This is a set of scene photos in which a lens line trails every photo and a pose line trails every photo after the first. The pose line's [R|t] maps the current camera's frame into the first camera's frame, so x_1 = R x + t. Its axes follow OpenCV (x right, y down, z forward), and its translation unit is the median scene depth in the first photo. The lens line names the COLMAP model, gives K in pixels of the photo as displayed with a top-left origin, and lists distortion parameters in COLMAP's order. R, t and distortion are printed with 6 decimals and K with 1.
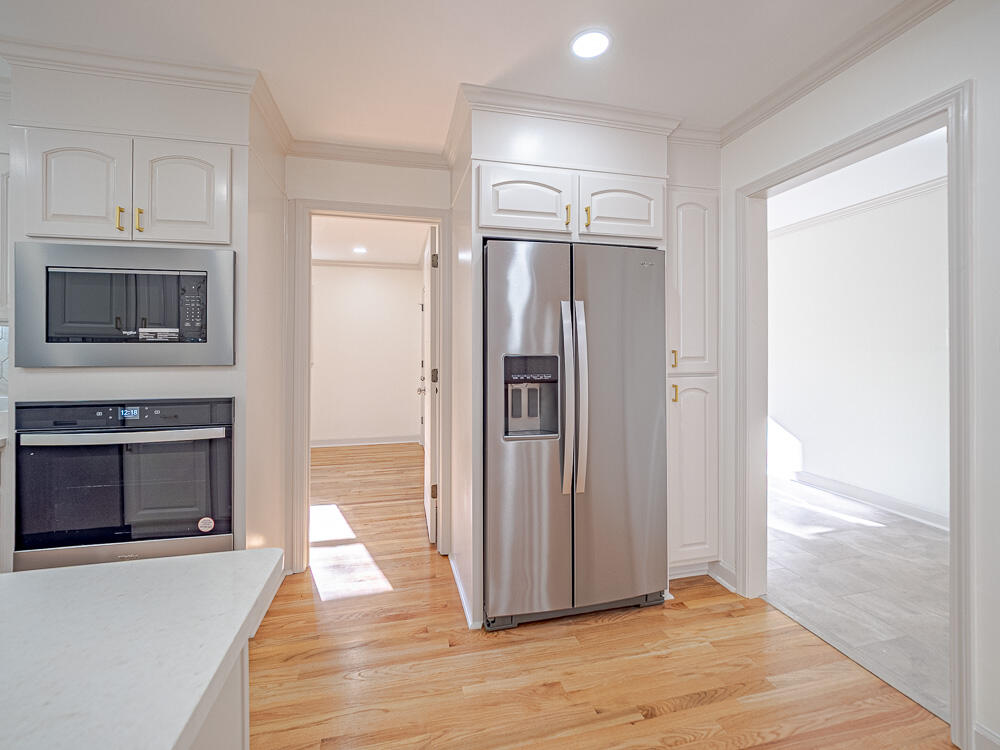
lens RADIAL K [[433.4, 0, 500.3], [0, 433.4, 369.0], [0, 0, 1]] dist [-0.007197, -0.000308]
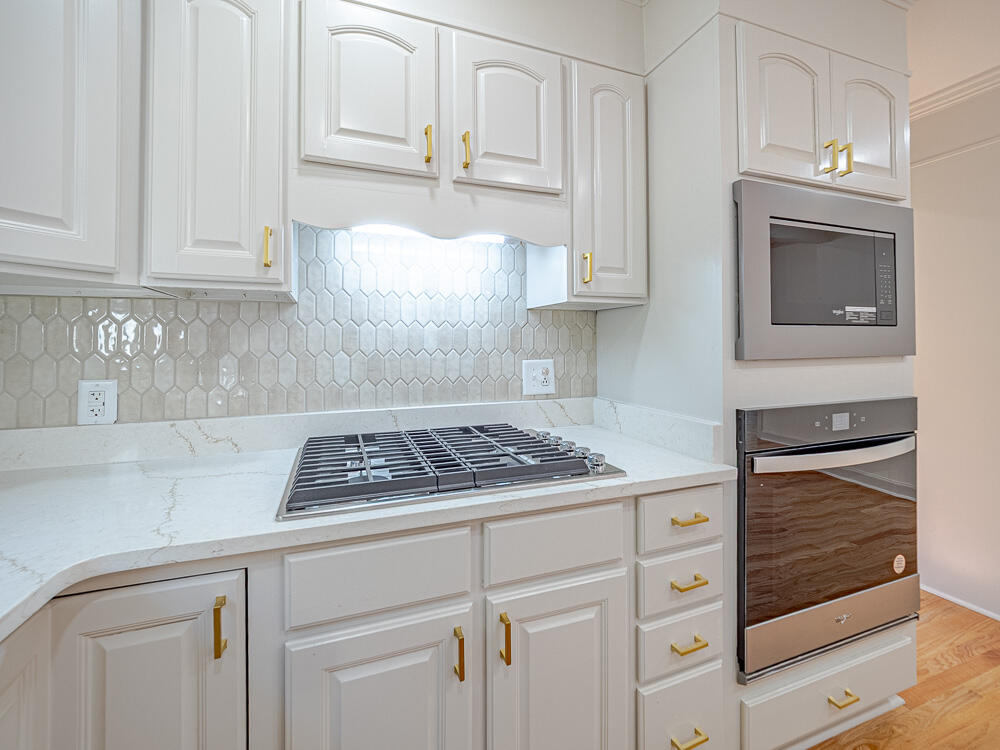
lens RADIAL K [[433.4, 0, 494.9], [0, 433.4, 336.6], [0, 0, 1]] dist [-0.007197, -0.000308]
pose [[0.992410, 0.006187, 0.122819, -1.517124], [-0.004087, 0.999841, -0.017337, -0.026919], [-0.122907, 0.016704, 0.992278, 0.336933]]
